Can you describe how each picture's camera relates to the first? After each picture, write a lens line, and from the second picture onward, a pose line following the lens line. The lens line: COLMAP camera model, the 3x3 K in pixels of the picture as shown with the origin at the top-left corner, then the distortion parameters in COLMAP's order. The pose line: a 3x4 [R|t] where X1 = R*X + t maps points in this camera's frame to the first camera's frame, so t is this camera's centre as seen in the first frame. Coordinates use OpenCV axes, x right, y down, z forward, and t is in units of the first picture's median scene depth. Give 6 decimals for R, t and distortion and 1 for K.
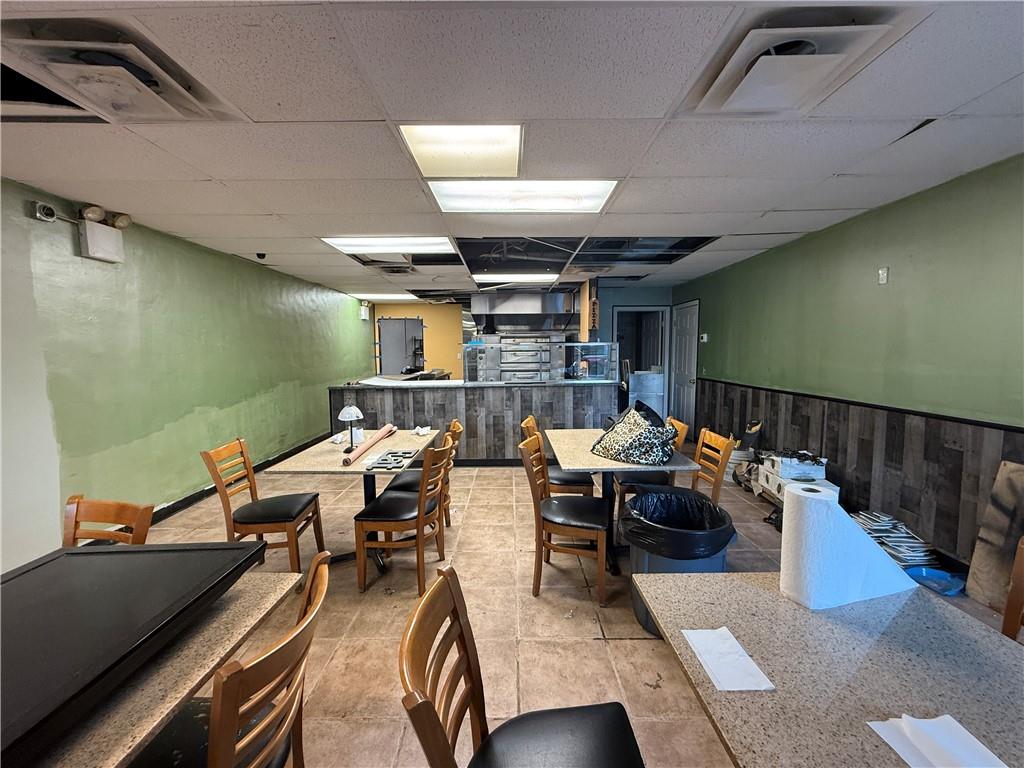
lens RADIAL K [[406.6, 0, 510.4], [0, 406.6, 381.7], [0, 0, 1]] dist [0.000373, 0.000120]
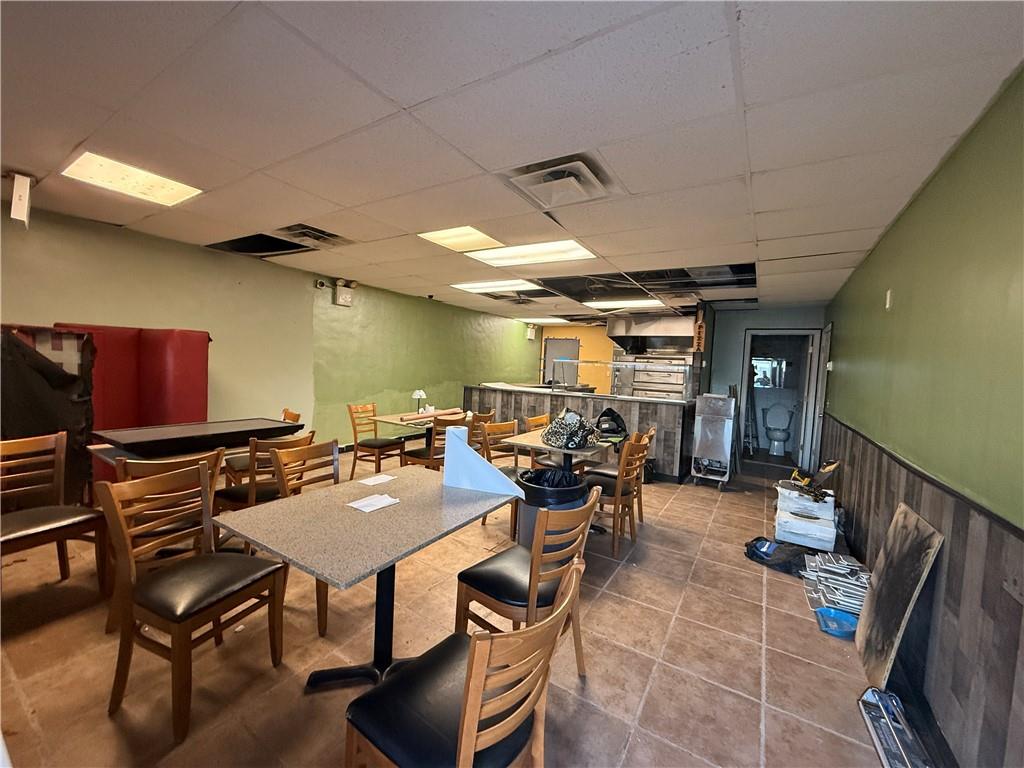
lens RADIAL K [[406.6, 0, 511.3], [0, 406.6, 382.6], [0, 0, 1]] dist [0.000373, 0.000120]
pose [[0.846710, 0.073225, -0.526992, 0.478353], [-0.098153, 0.994981, -0.019449, 0.015792], [0.522923, 0.068194, 0.849647, -0.131251]]
